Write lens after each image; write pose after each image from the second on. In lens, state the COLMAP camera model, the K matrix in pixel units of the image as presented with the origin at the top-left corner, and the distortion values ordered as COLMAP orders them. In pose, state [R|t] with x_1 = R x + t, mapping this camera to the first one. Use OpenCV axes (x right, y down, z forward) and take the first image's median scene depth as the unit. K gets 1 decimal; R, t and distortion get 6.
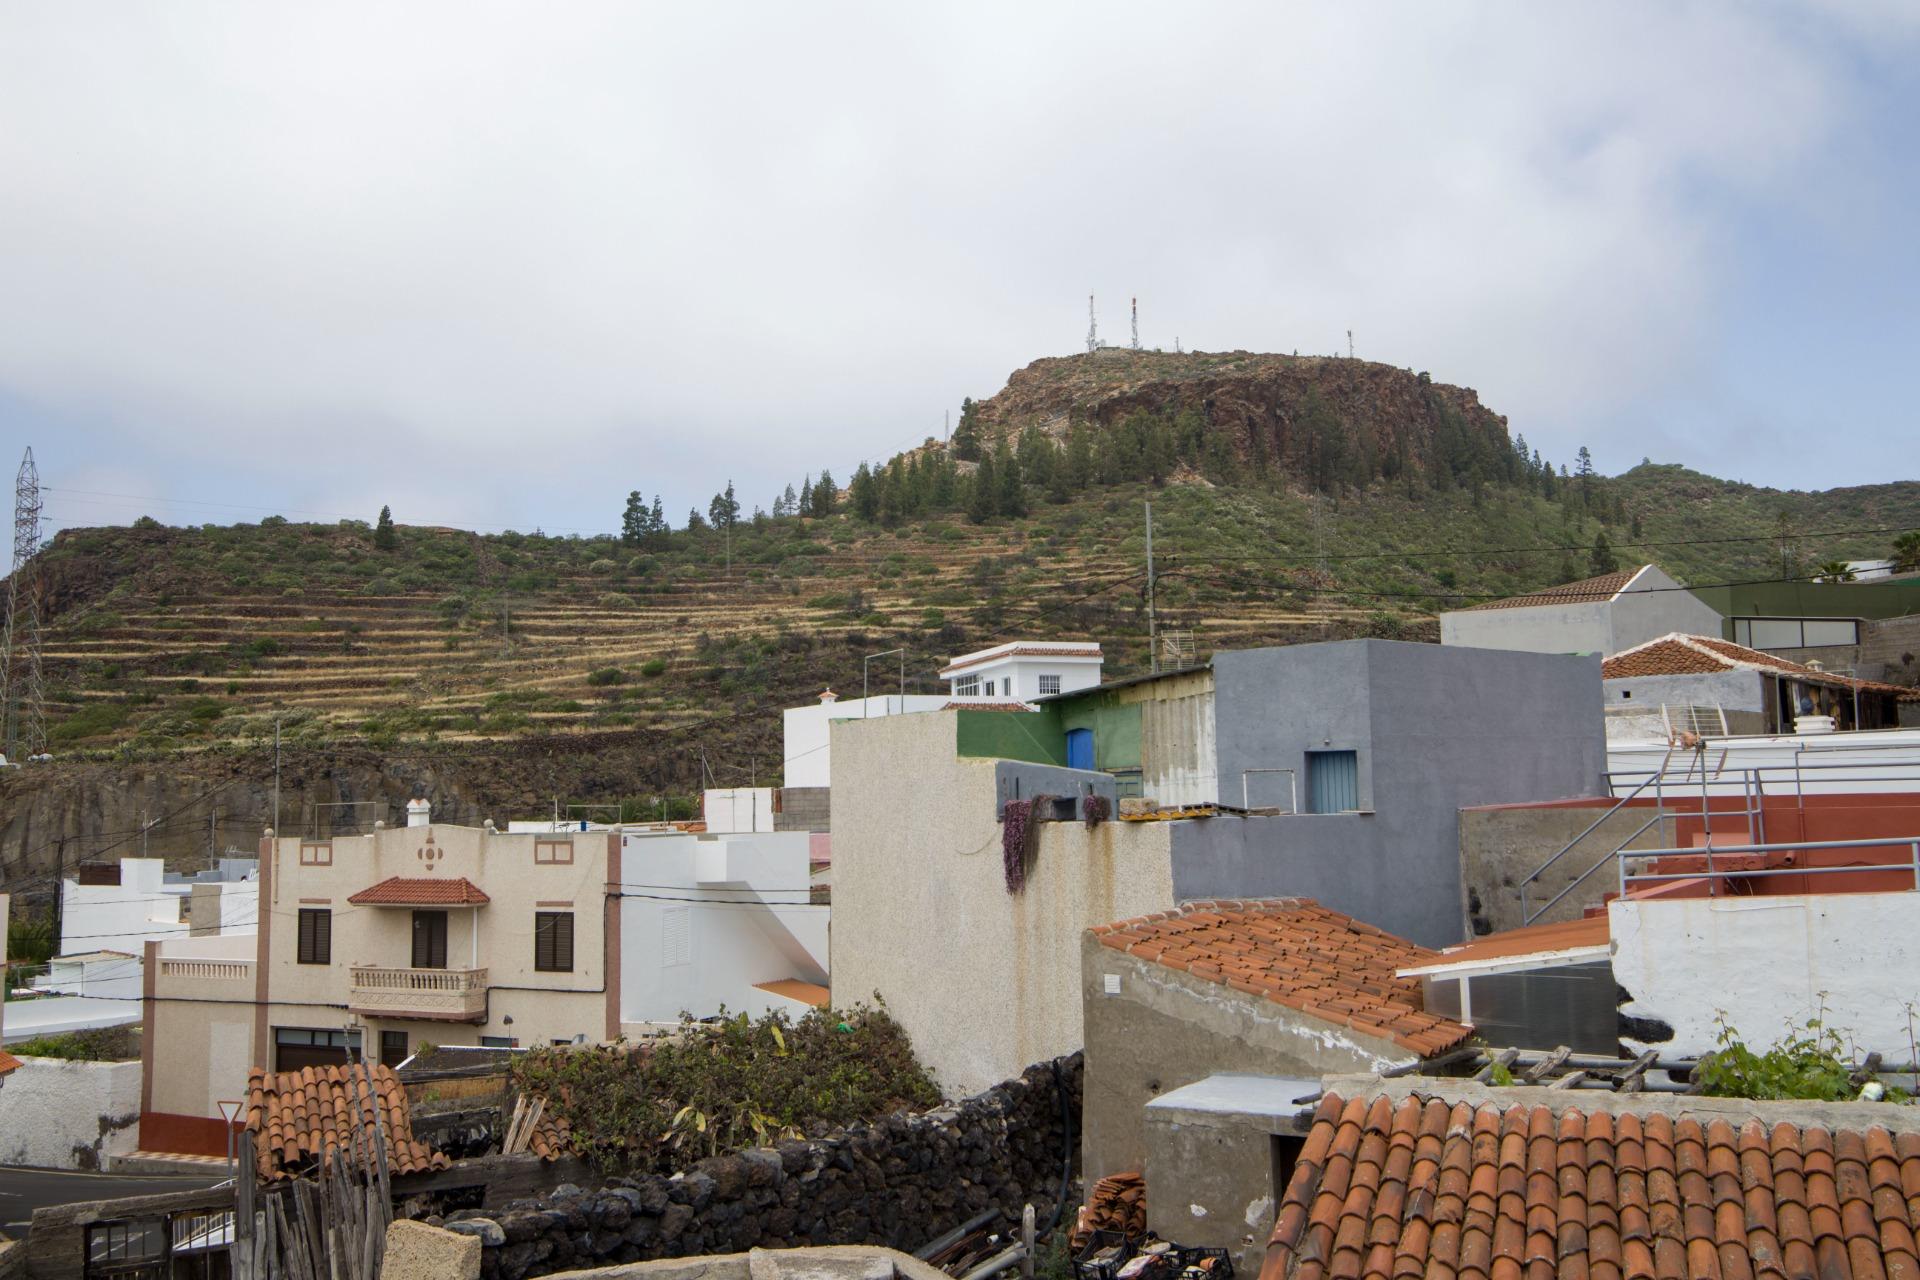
lens RADIAL K [[1678.2, 0, 960.0], [0, 1678.2, 640.0], [0, 0, 1]] dist [0.032178, 0.002648]
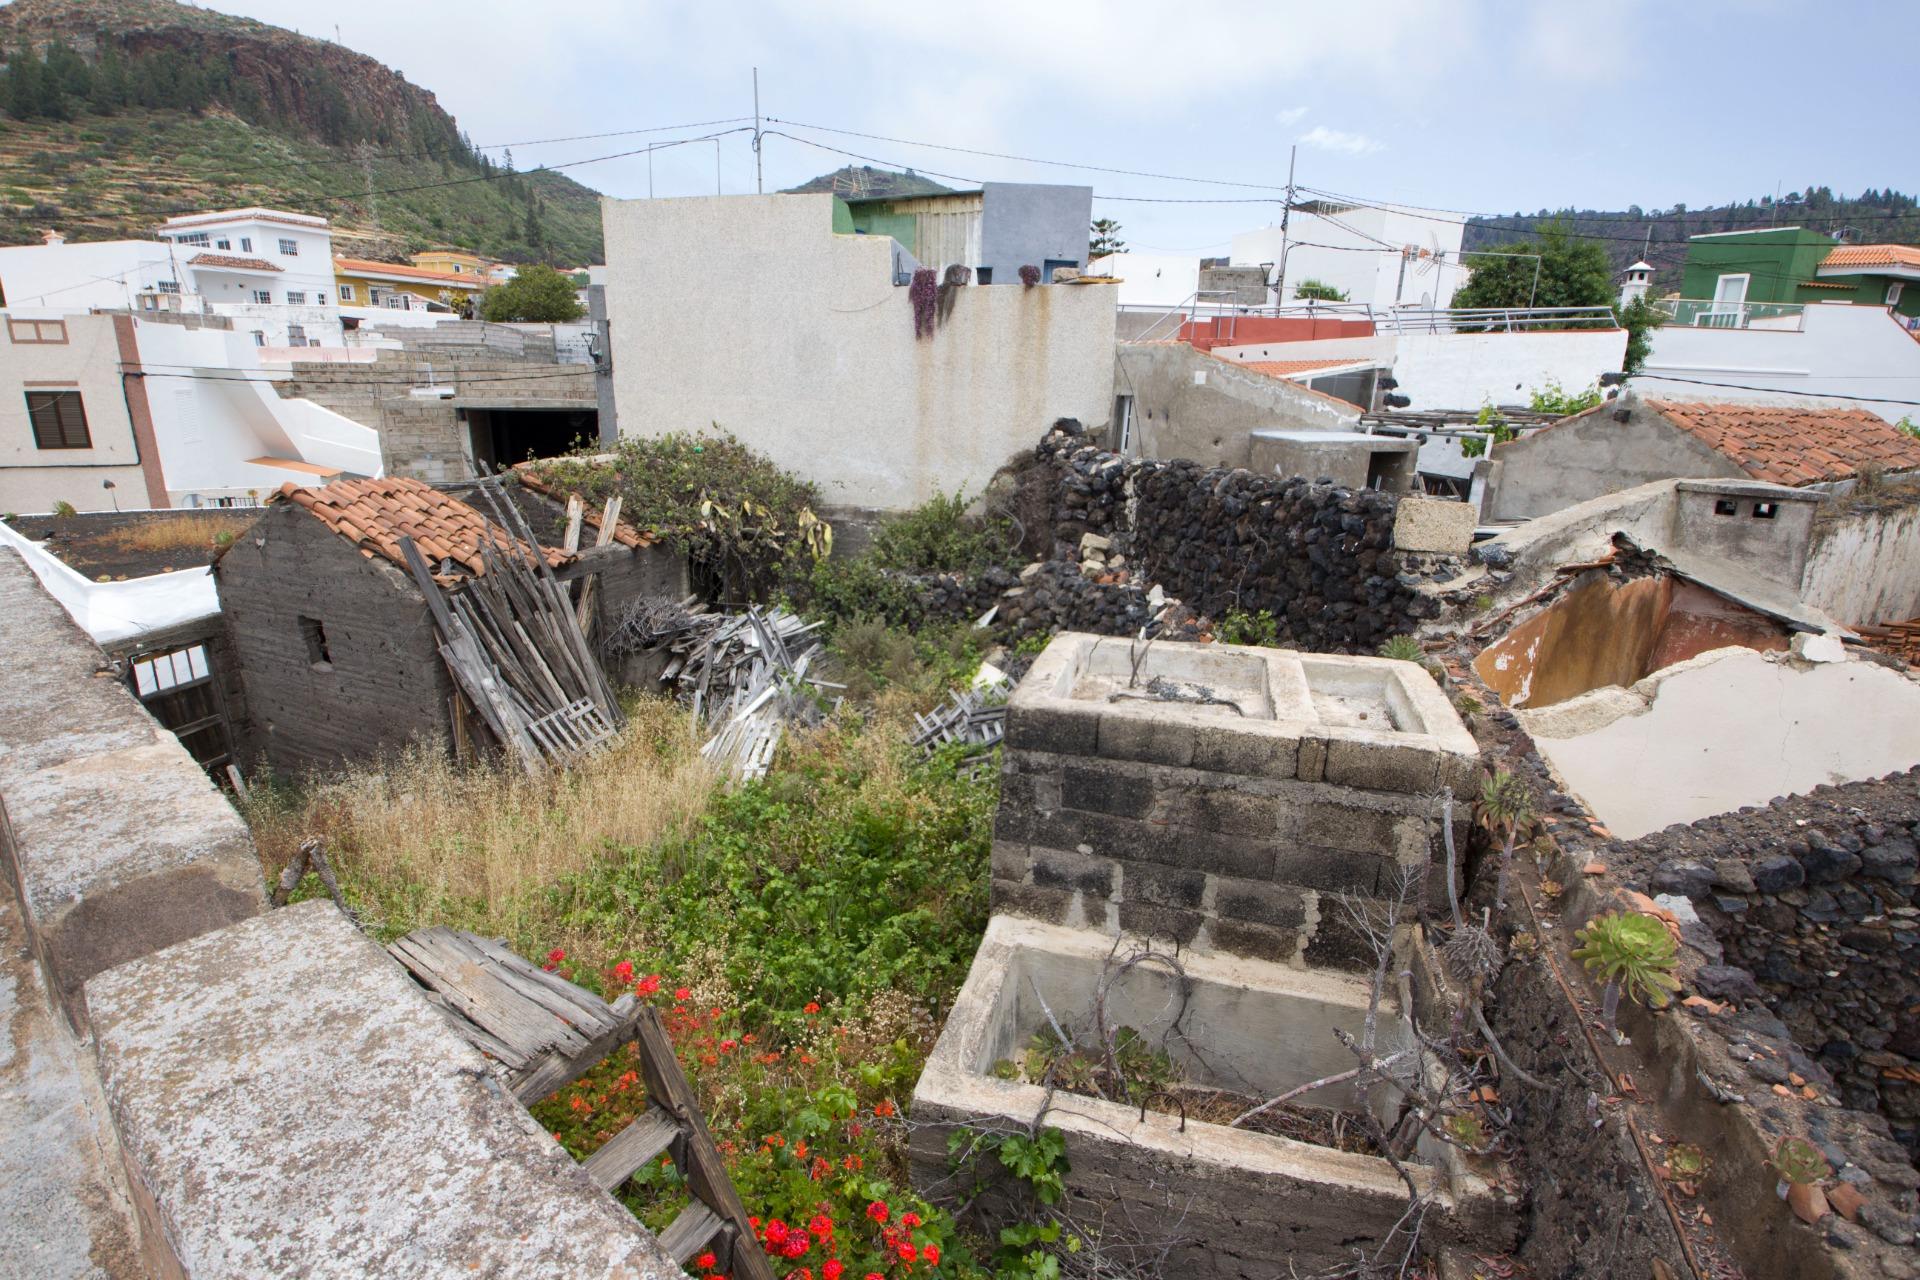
lens RADIAL K [[889.6, 0, 961.7], [0, 889.6, 644.4], [0, 0, 1]] dist [0.000720, -0.017294]
pose [[0.682982, -0.172172, 0.709854, -0.268971], [-0.106496, 0.937967, 0.329964, 0.072498], [-0.722630, -0.300956, 0.622279, 0.218535]]
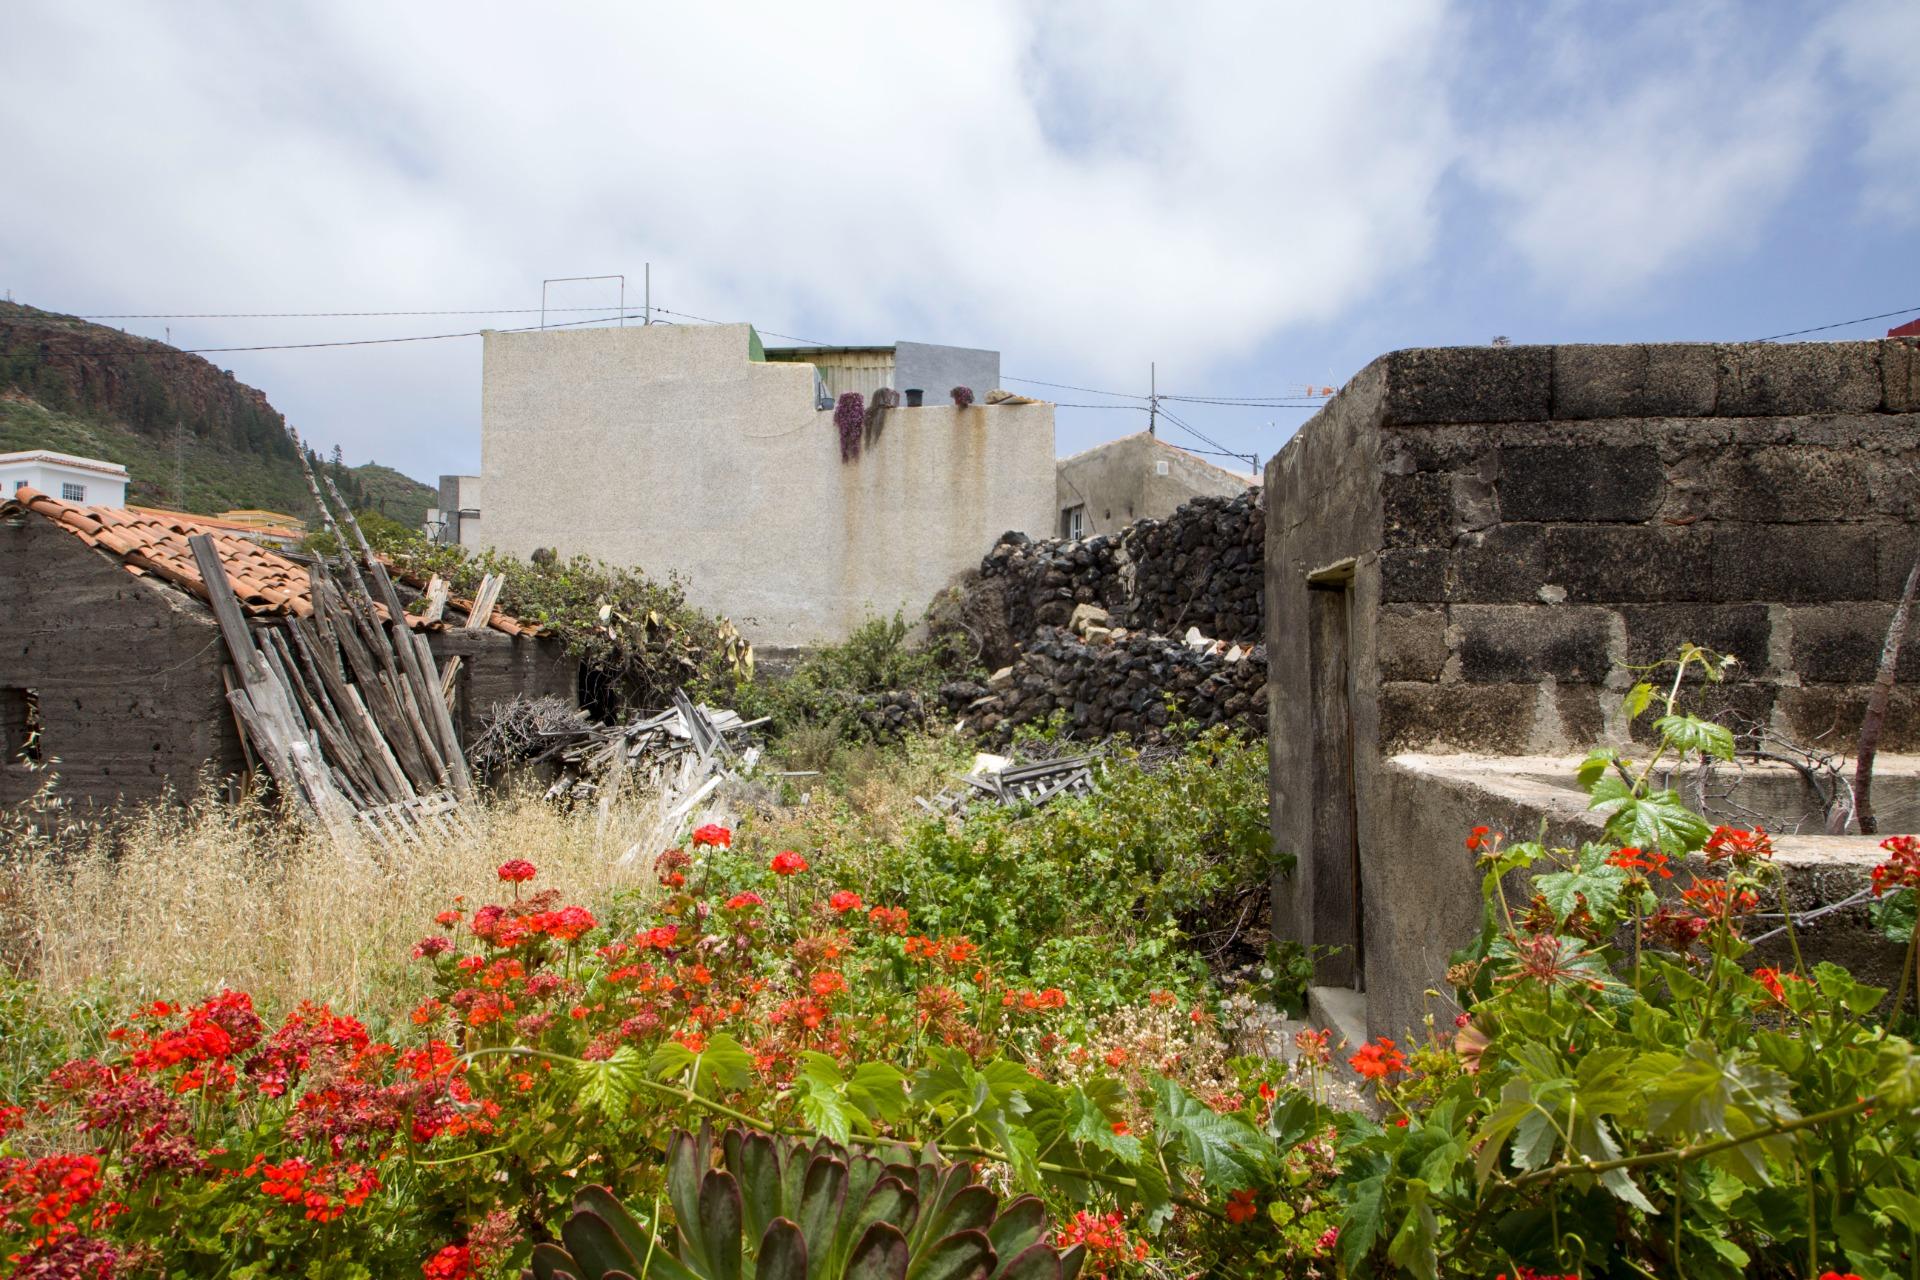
lens RADIAL K [[886.2, 0, 962.1], [0, 886.2, 644.4], [0, 0, 1]] dist [0.011152, -0.024442]
pose [[0.539457, 0.037932, 0.841158, -0.257932], [-0.092072, 0.995652, 0.014149, 0.141809], [-0.836964, -0.085080, 0.540604, 0.272581]]
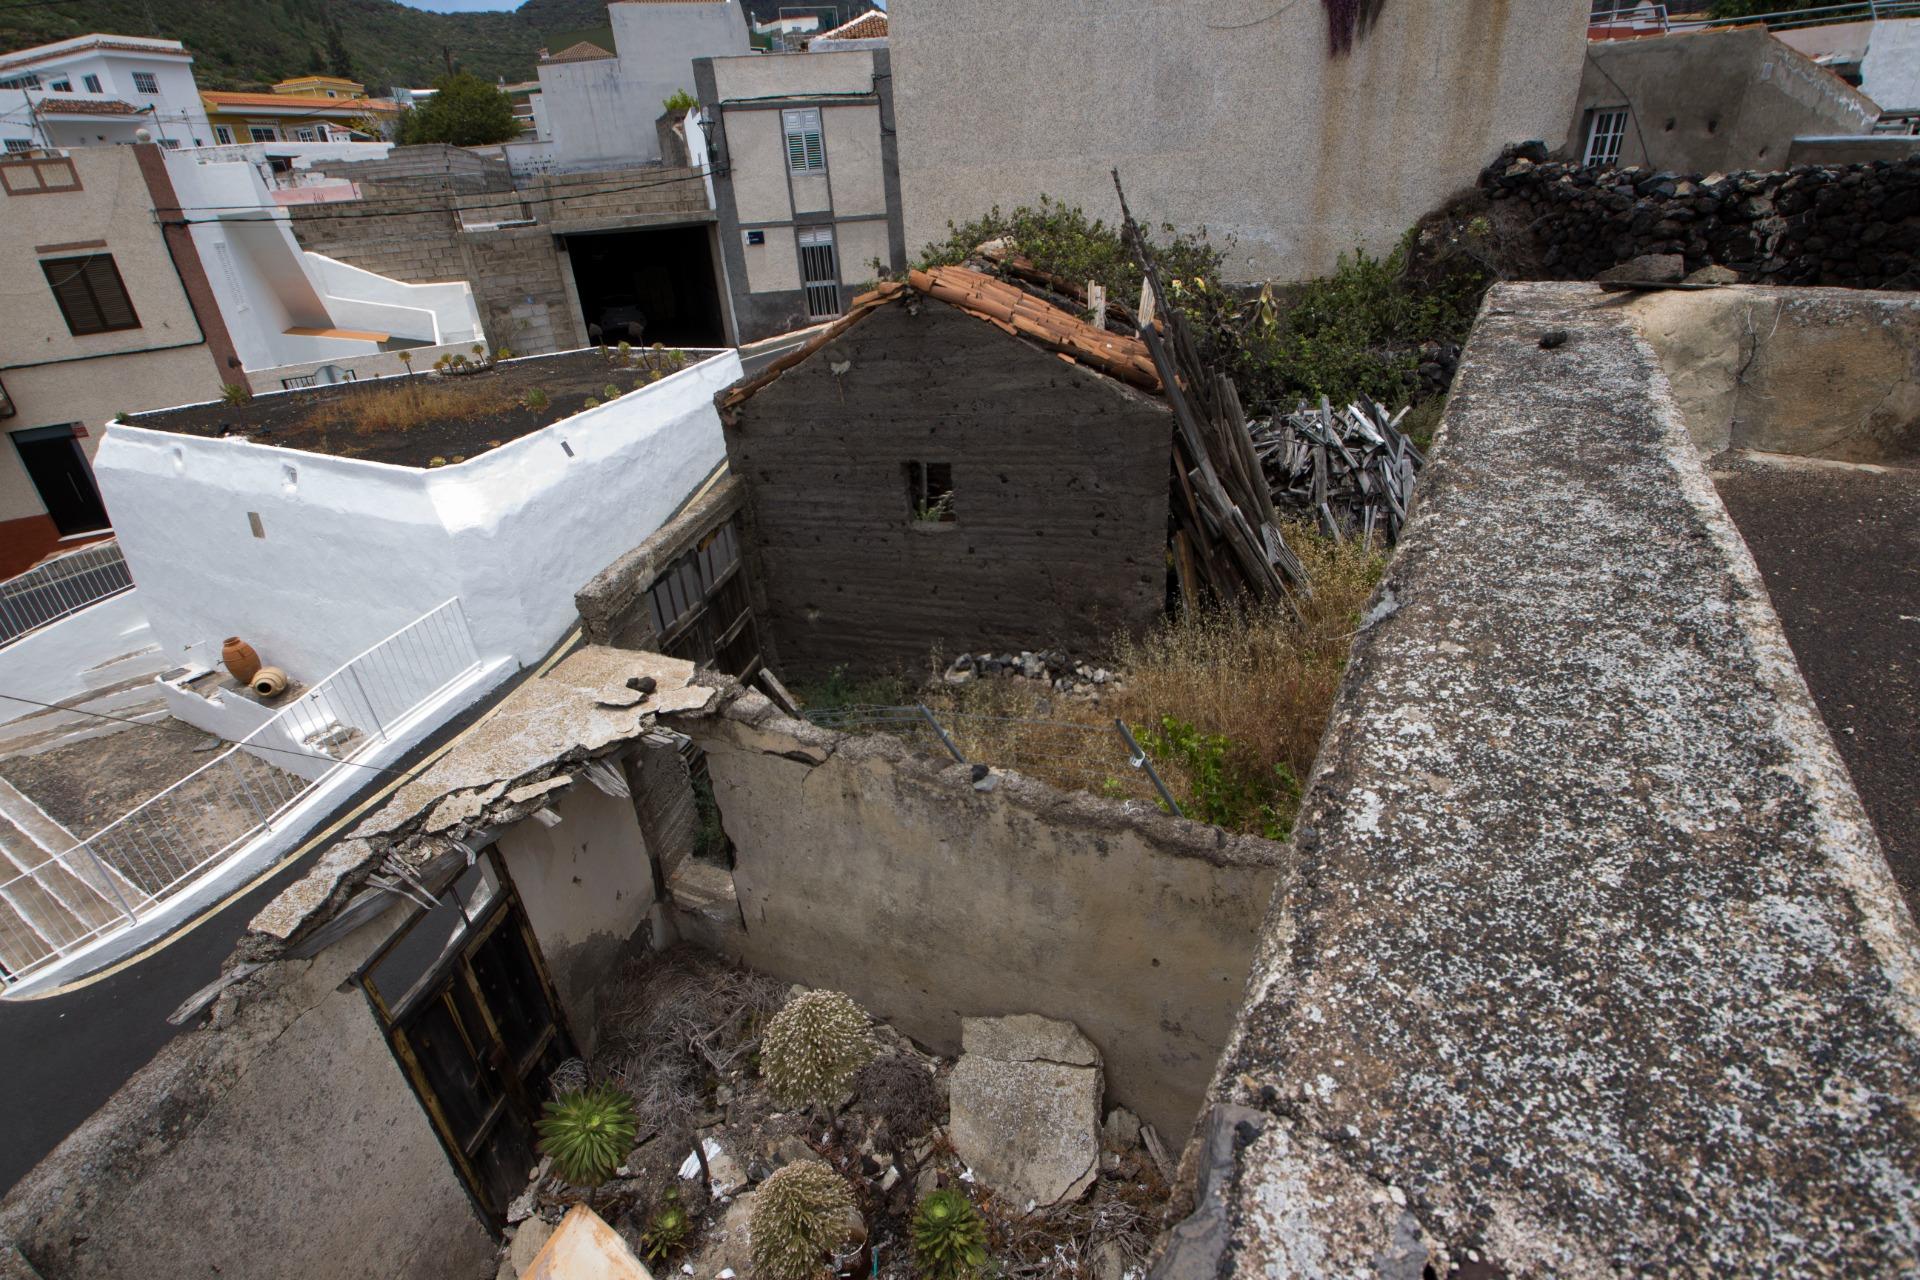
lens RADIAL K [[889.6, 0, 961.7], [0, 889.6, 644.4], [0, 0, 1]] dist [0.000720, -0.017294]
pose [[0.586686, -0.386002, 0.711901, -0.364234], [-0.027896, 0.868936, 0.494138, 0.107412], [-0.809334, -0.309763, 0.499024, 0.398060]]
